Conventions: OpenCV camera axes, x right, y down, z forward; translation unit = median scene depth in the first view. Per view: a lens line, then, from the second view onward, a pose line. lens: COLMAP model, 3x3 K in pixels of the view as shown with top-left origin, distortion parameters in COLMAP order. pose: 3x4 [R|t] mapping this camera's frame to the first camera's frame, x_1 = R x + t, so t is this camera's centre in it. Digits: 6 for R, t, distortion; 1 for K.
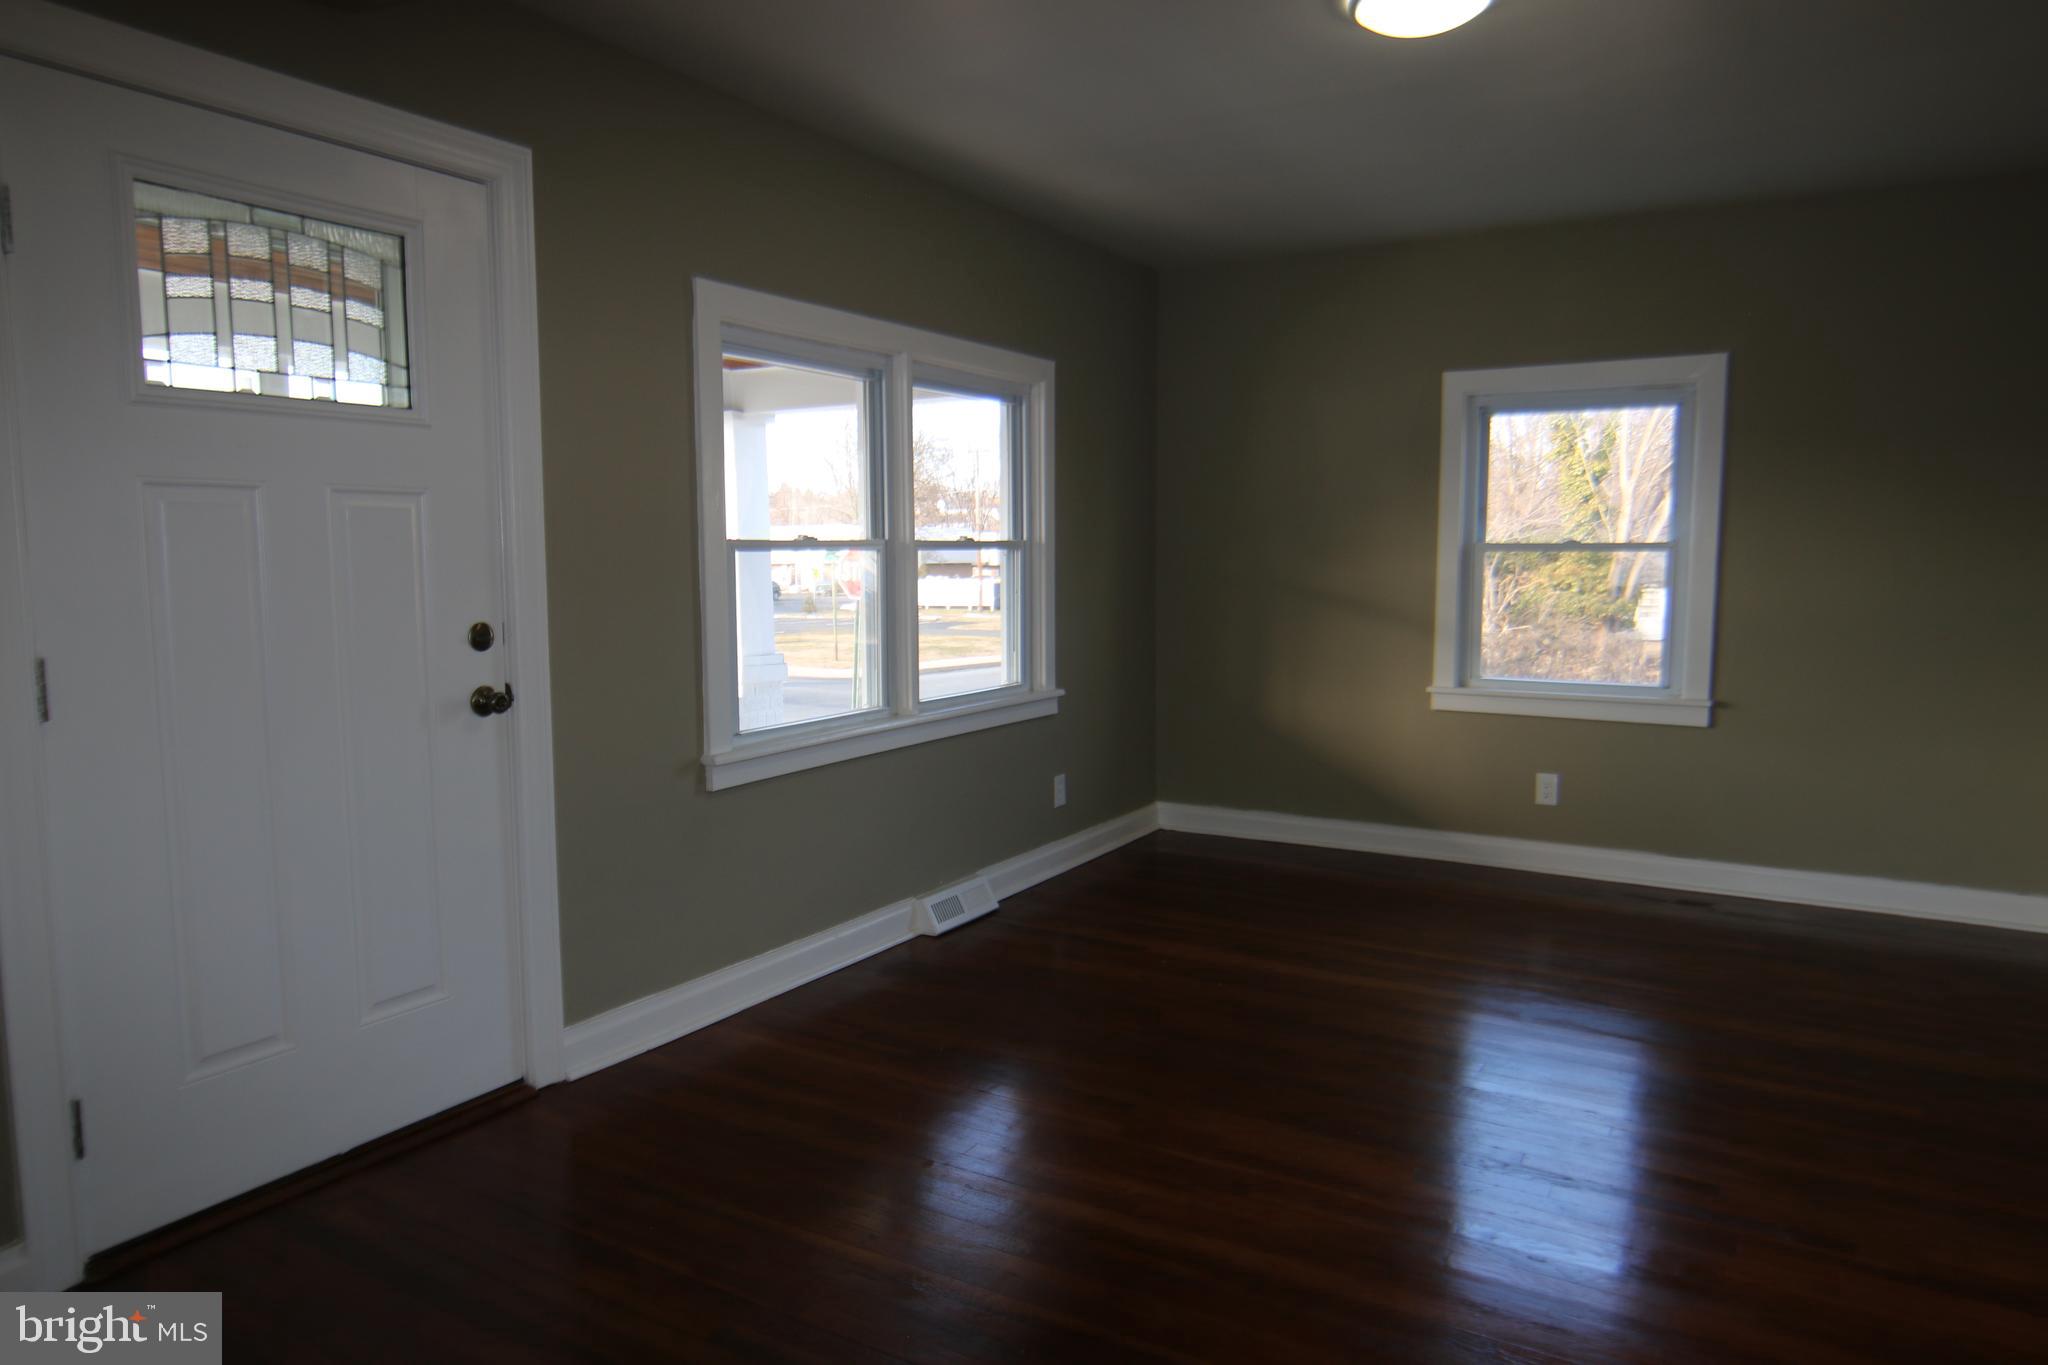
lens RADIAL K [[1296.4, 0, 1023.1], [0, 1296.4, 690.4], [0, 0, 1]] dist [-0.017923, 0.007258]
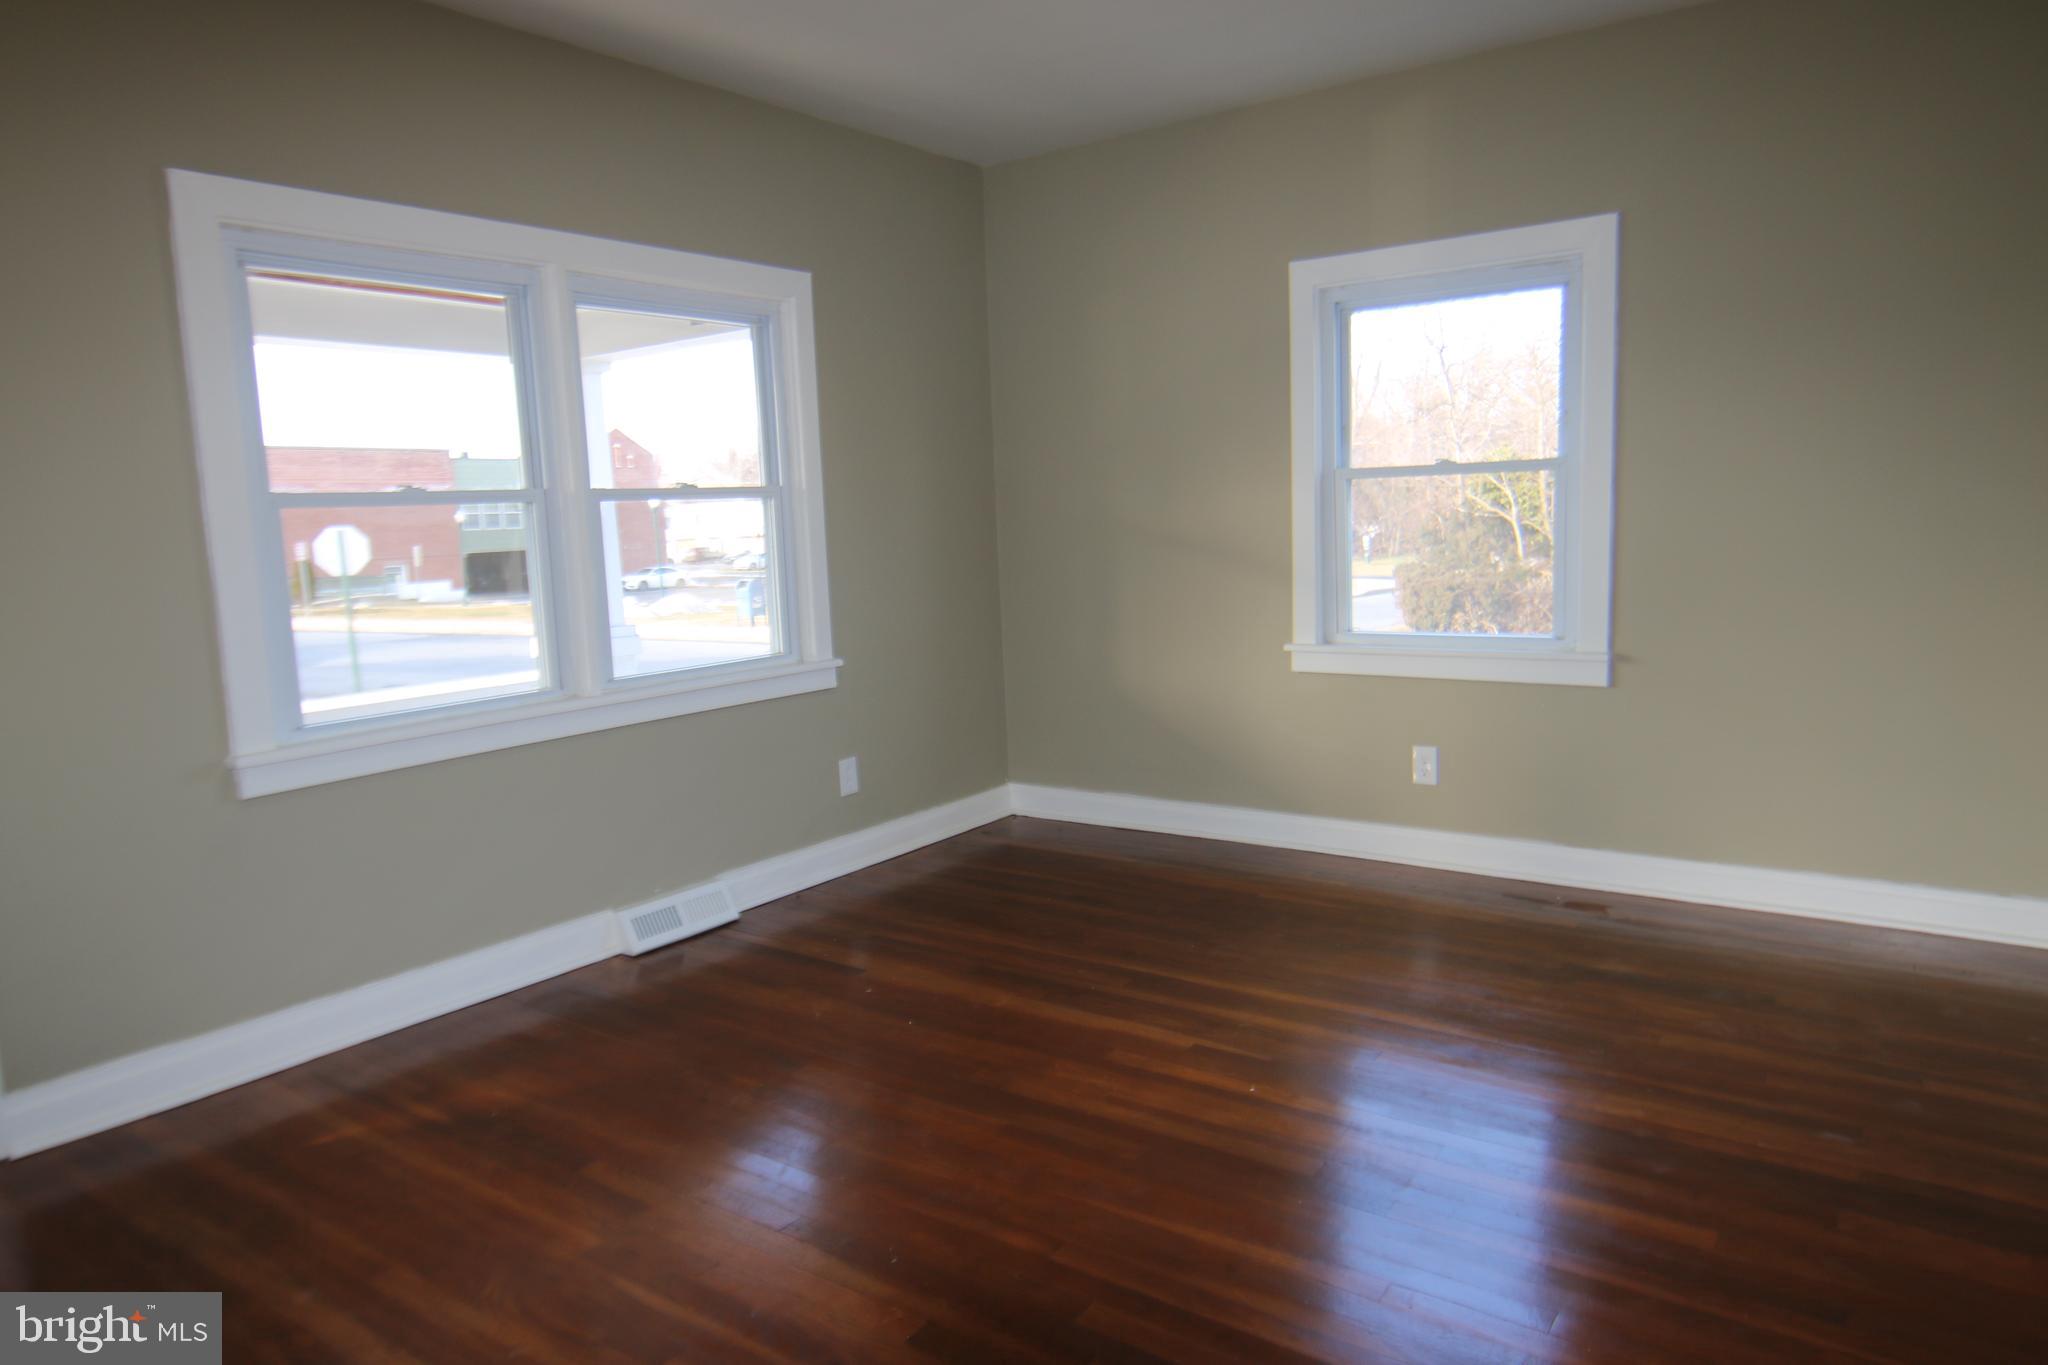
lens RADIAL K [[1296.4, 0, 1022.3], [0, 1296.4, 683.0], [0, 0, 1]] dist [-0.017923, 0.007258]
pose [[0.995521, -0.023491, -0.091579, 0.233894], [0.025668, 0.999414, 0.022665, -0.001261], [0.090993, -0.024915, 0.995540, 0.161762]]
